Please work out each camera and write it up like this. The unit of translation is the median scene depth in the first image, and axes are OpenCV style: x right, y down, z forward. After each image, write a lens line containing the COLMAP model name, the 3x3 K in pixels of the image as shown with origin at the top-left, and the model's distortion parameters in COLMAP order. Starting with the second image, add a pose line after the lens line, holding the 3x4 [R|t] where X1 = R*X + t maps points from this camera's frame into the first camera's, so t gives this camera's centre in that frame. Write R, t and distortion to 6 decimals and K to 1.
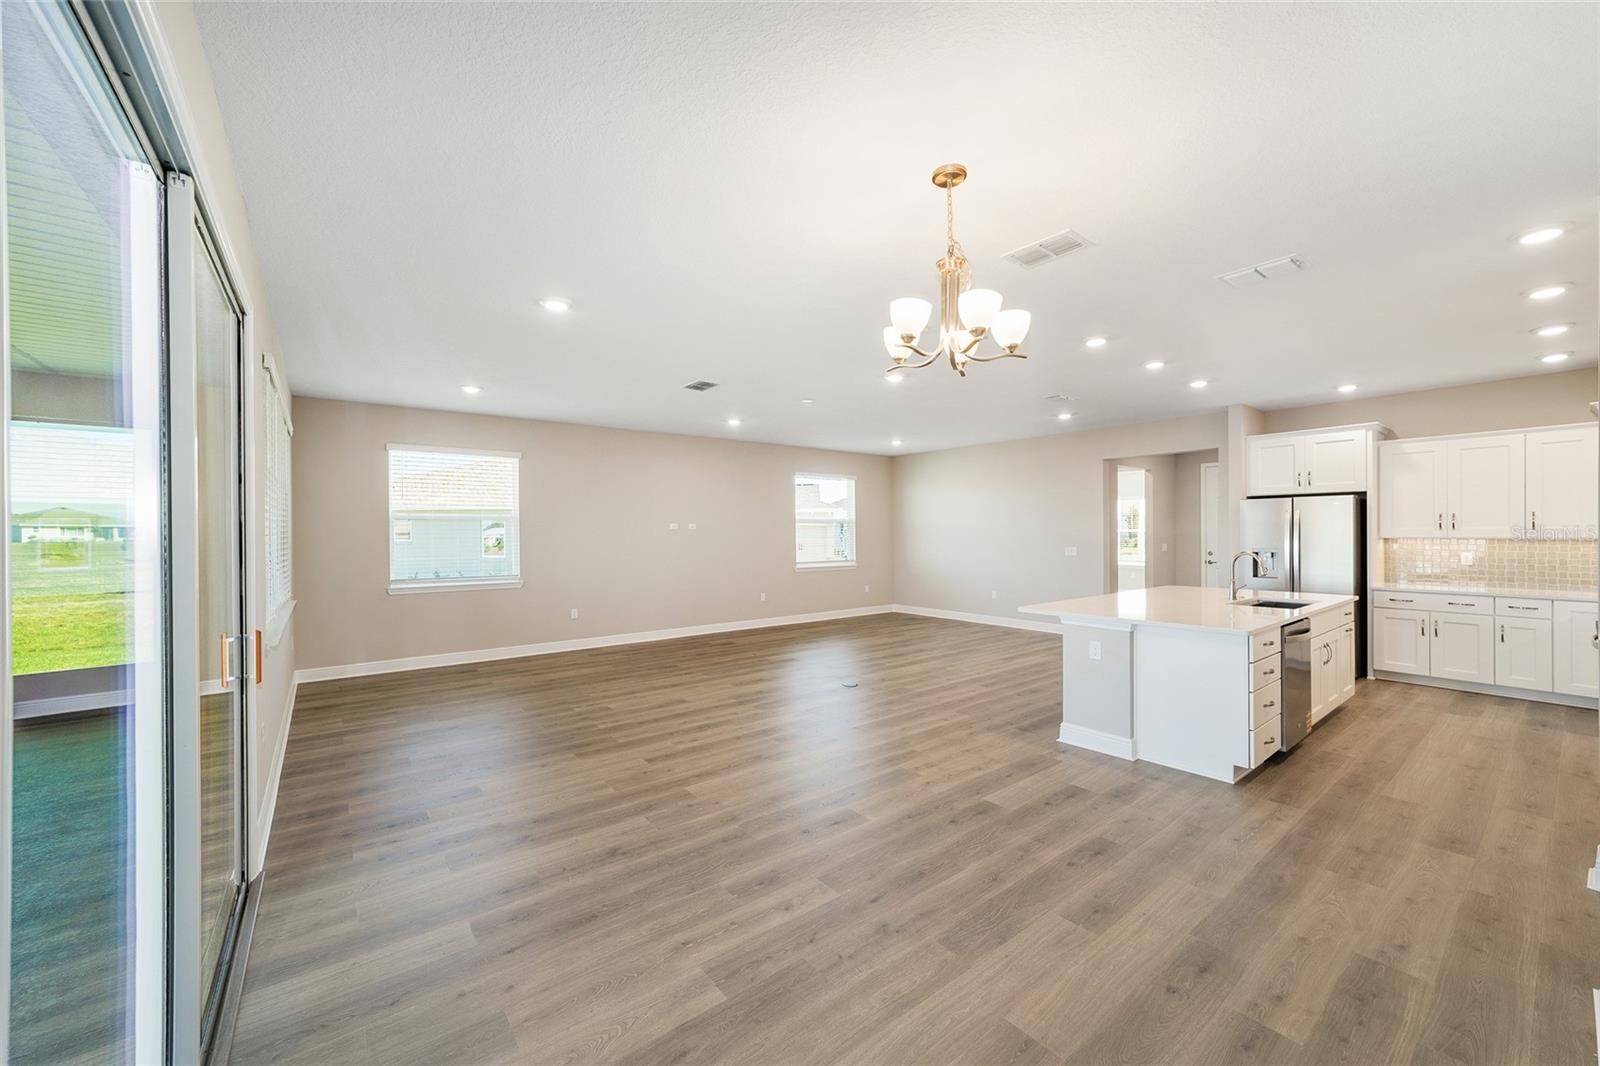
lens RADIAL K [[611.6, 0, 794.6], [0, 611.6, 532.6], [0, 0, 1]] dist [-0.012880, 0.006949]
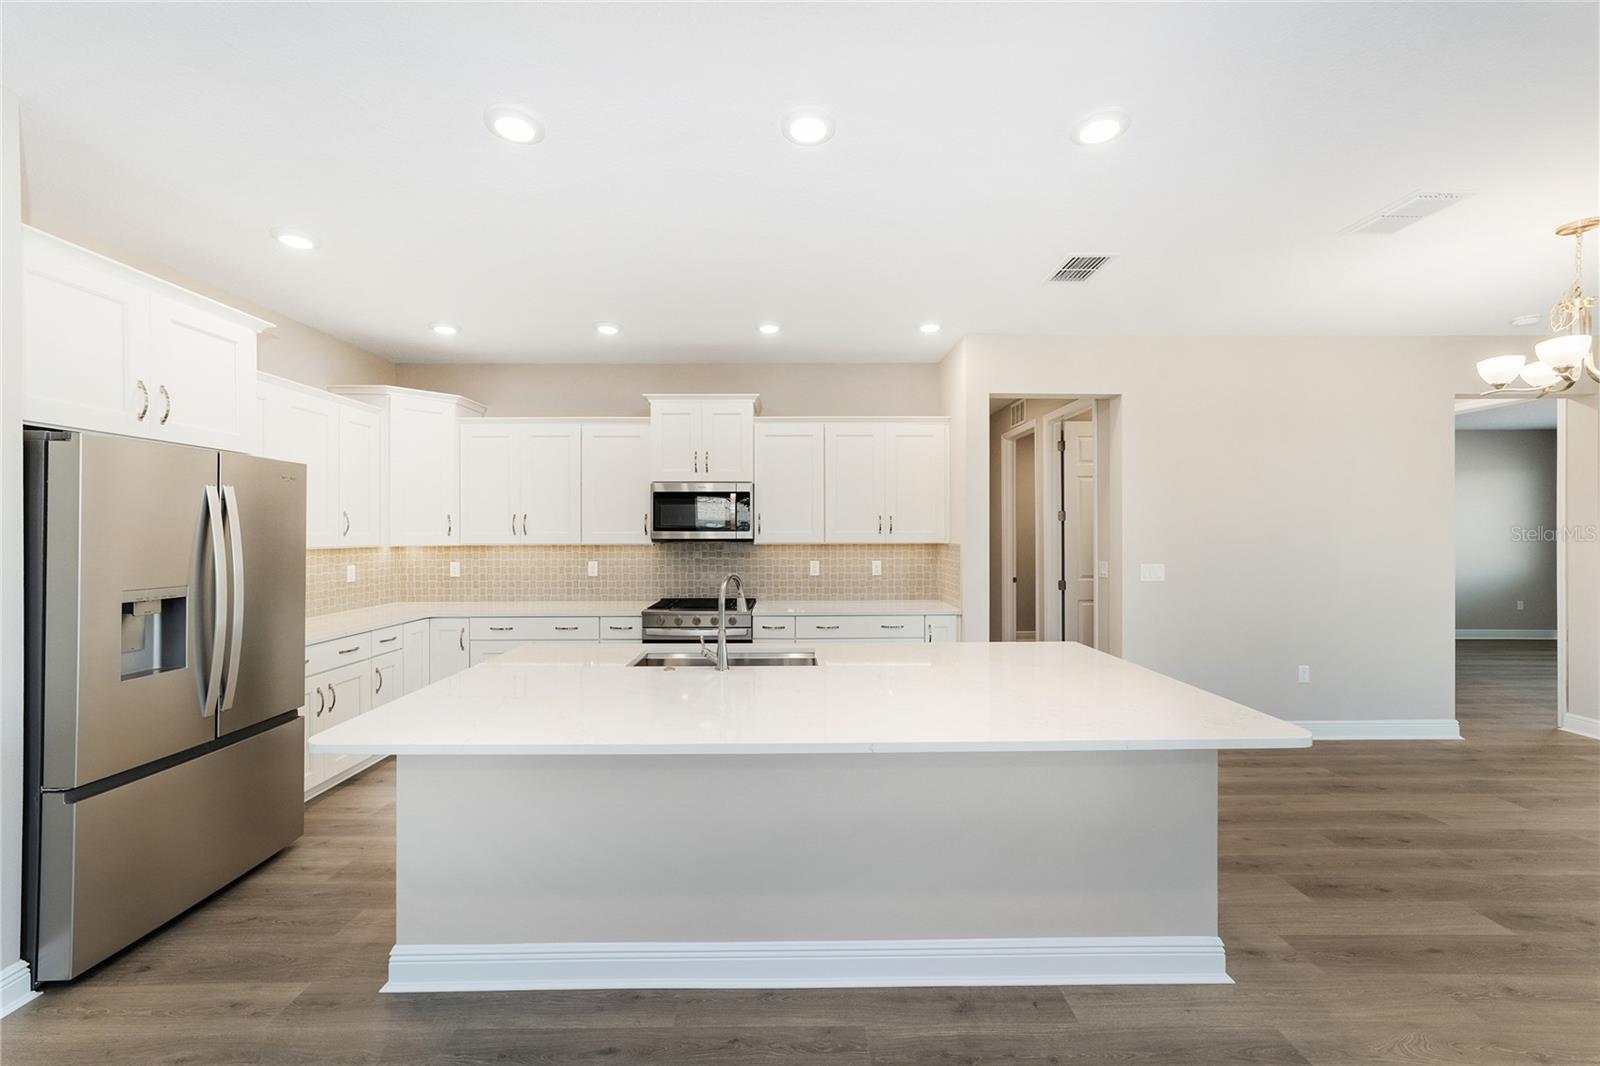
lens RADIAL K [[611.6, 0, 793.8], [0, 611.6, 534.7], [0, 0, 1]] dist [-0.012880, 0.006949]
pose [[-0.798667, 0.007656, 0.601725, 0.528145], [0.007559, 0.999968, -0.002691, 0.000617], [-0.601726, 0.002399, -0.798699, 1.988731]]
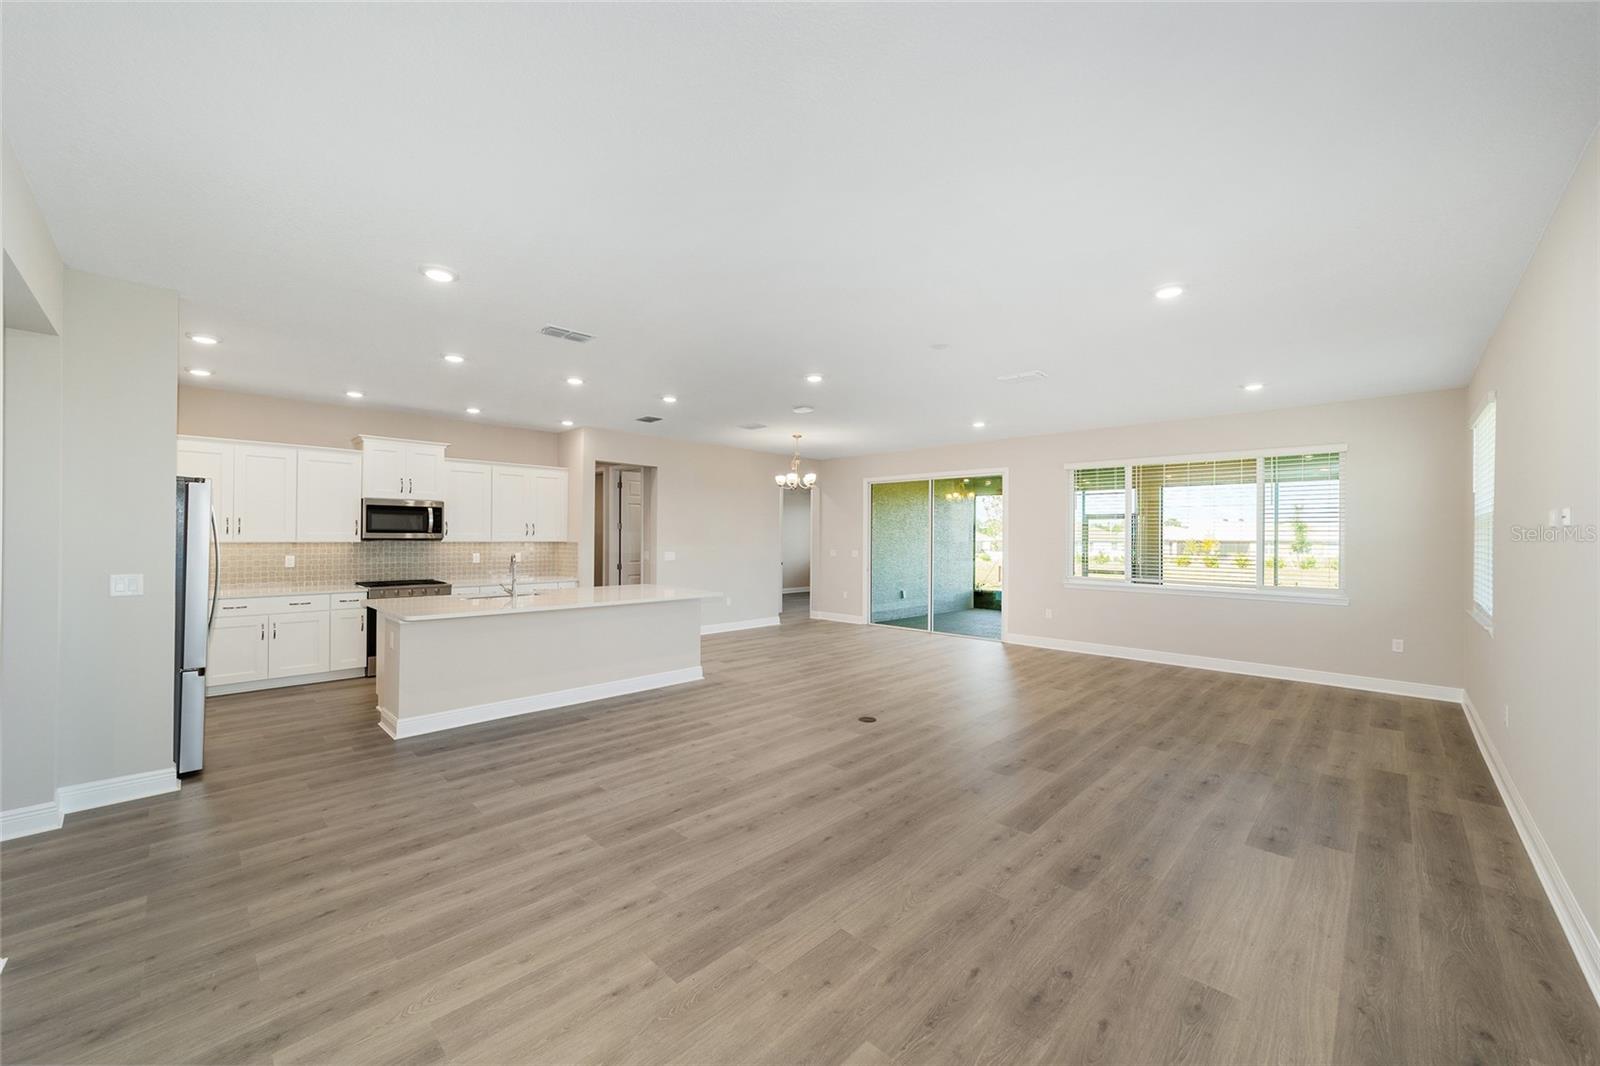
lens RADIAL K [[611.6, 0, 794.2], [0, 611.6, 536.1], [0, 0, 1]] dist [-0.012880, 0.006949]
pose [[-0.990716, -0.000242, -0.135947, 0.526715], [0.000038, 0.999998, -0.002057, 0.001874], [0.135947, -0.002043, -0.990714, 3.153644]]
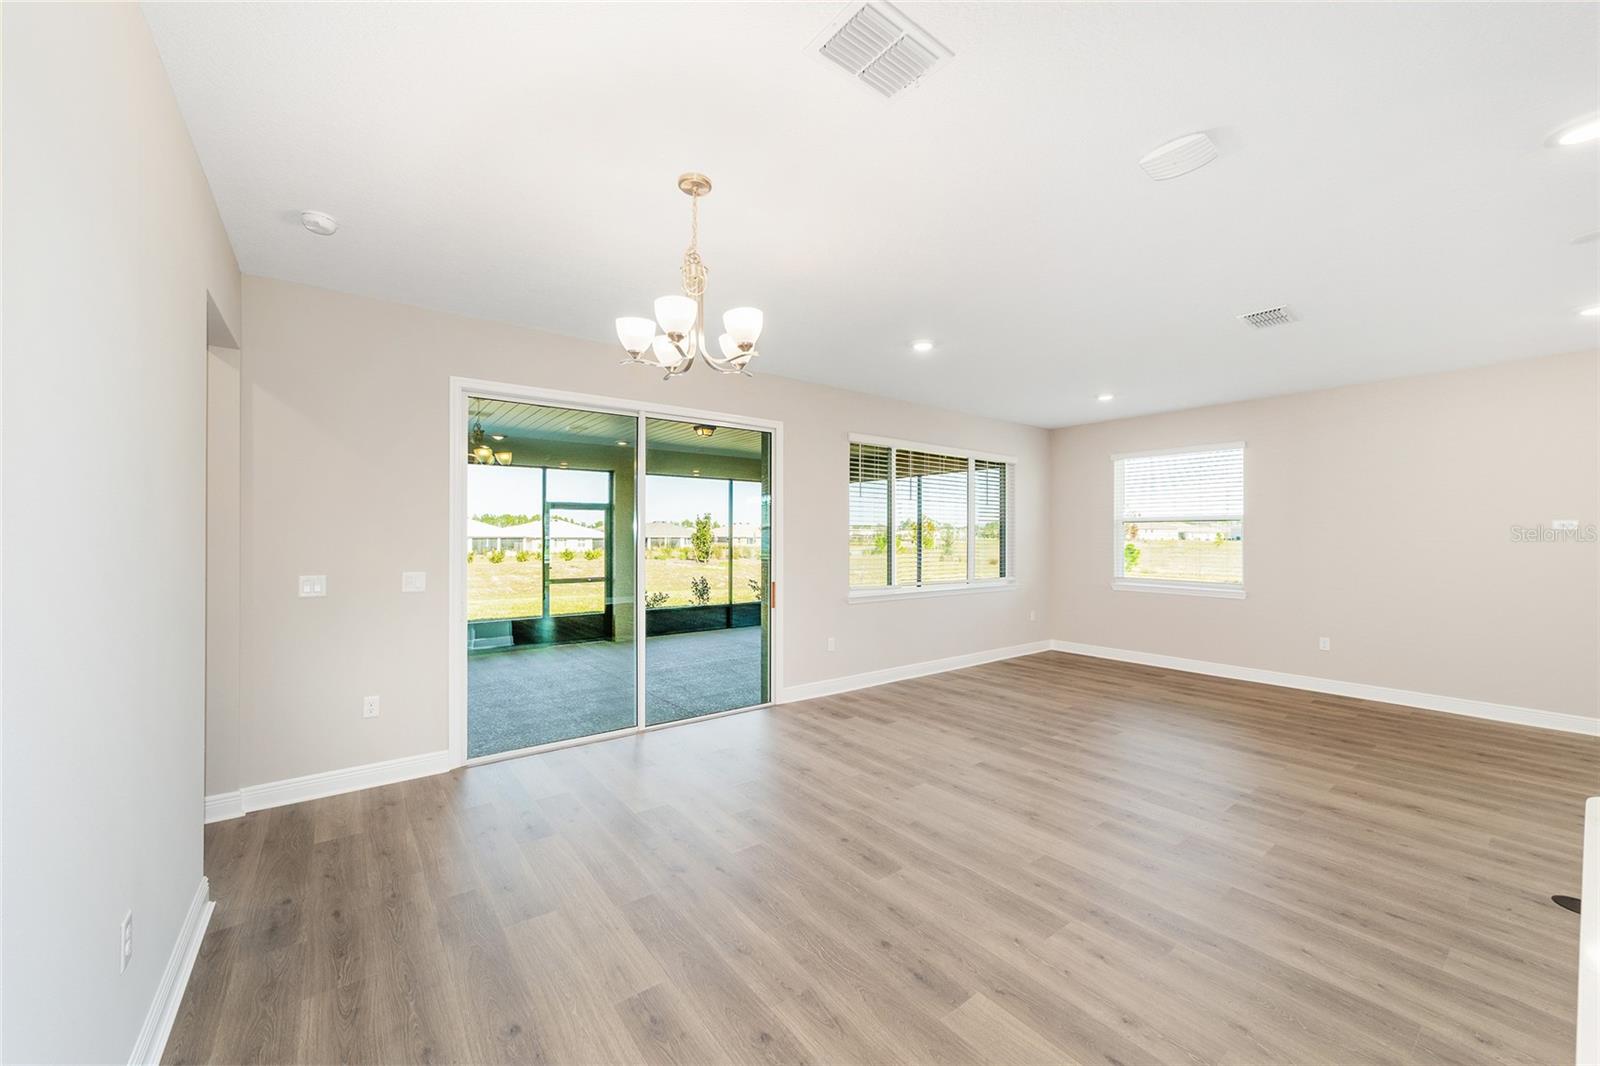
lens RADIAL K [[611.6, 0, 794.2], [0, 611.6, 533.0], [0, 0, 1]] dist [-0.012880, 0.006949]
pose [[-0.011481, 0.000354, -0.999934, 0.887758], [-0.001334, 0.999999, 0.000370, -0.003562], [0.999933, 0.001338, -0.011480, 0.826361]]
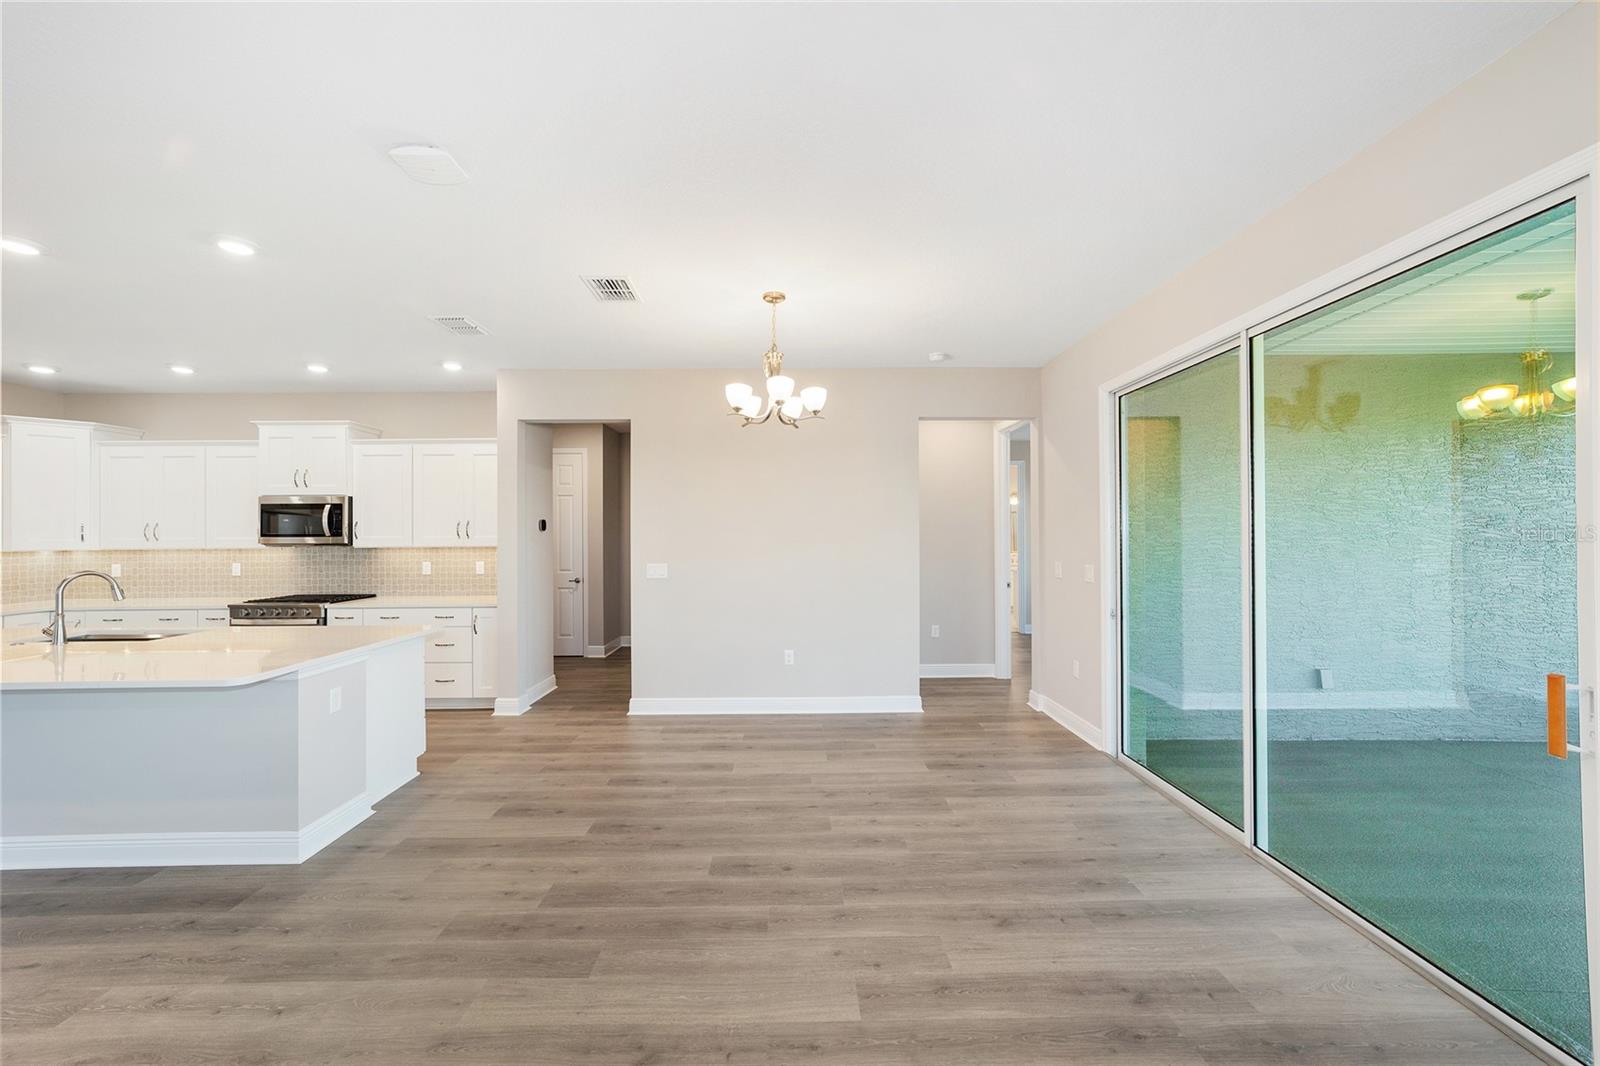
lens RADIAL K [[611.6, 0, 793.7], [0, 611.6, 534.2], [0, 0, 1]] dist [-0.012880, 0.006949]
pose [[-0.795460, 0.012642, 0.605874, -0.478254], [0.011086, 0.999919, -0.006309, 0.004628], [-0.605904, 0.001698, -0.795536, 1.515148]]
